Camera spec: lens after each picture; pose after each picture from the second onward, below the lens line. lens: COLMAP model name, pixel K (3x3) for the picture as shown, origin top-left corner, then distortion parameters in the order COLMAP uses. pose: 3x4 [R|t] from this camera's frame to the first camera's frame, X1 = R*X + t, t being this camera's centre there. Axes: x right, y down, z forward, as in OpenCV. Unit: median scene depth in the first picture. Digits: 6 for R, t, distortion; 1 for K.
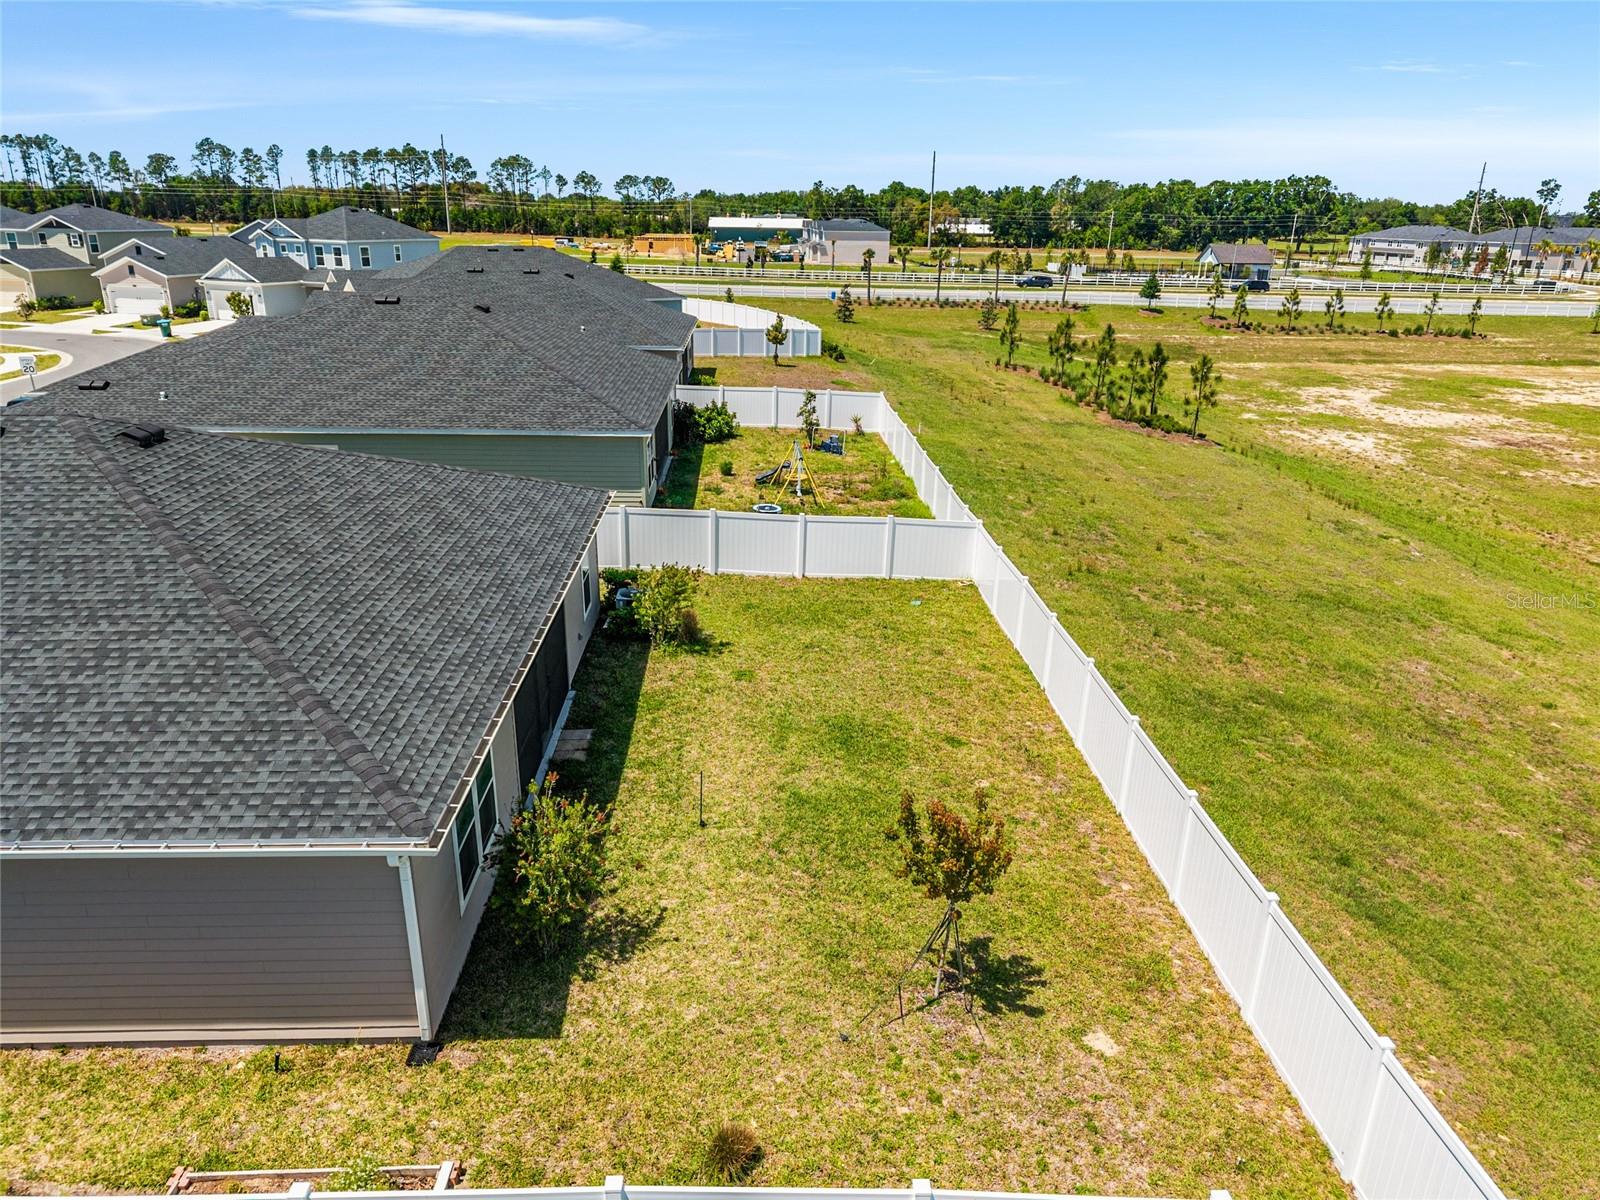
lens RADIAL K [[1065.4, 0, 794.3], [0, 1065.4, 587.3], [0, 0, 1]] dist [0.038935, -0.041024]
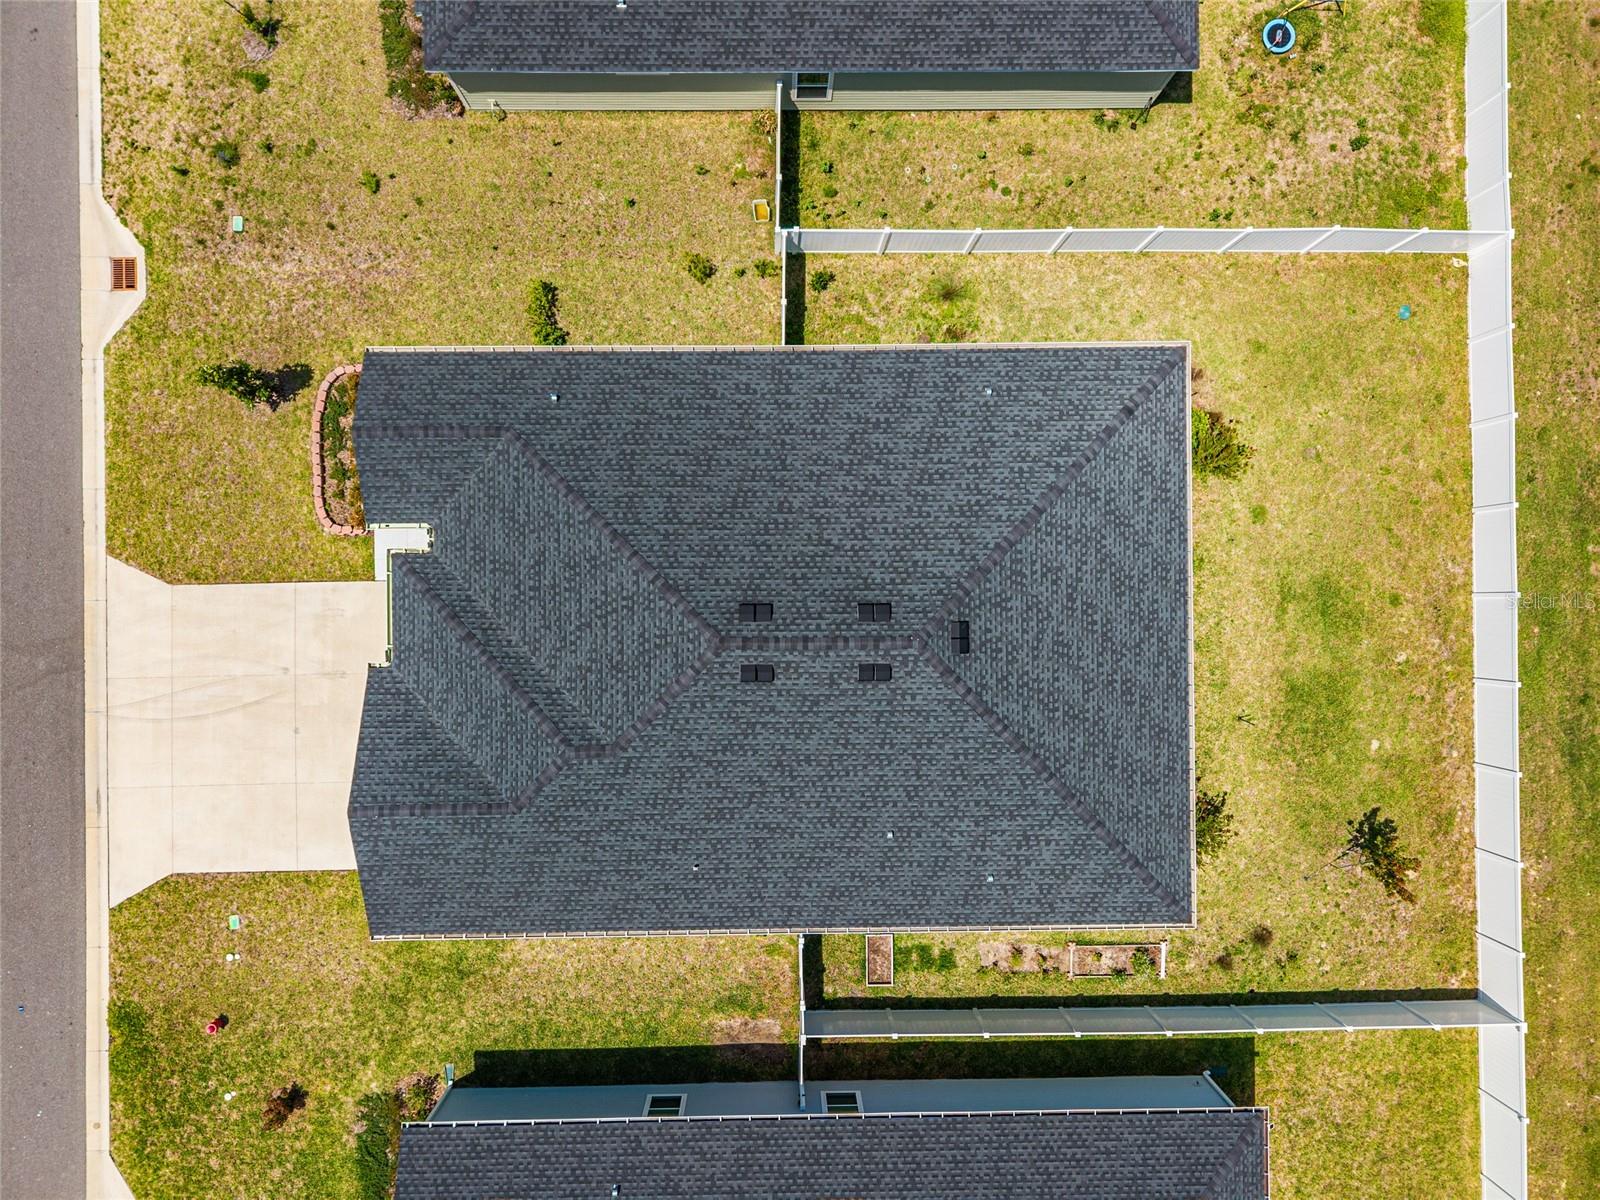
lens RADIAL K [[1065.4, 0, 788.9], [0, 1065.4, 591.9], [0, 0, 1]] dist [0.038935, -0.041024]
pose [[0.999567, 0.029367, 0.001852, -0.582291], [-0.011446, 0.330068, 0.943888, -1.053406], [0.027108, -0.943500, 0.330261, 0.394092]]
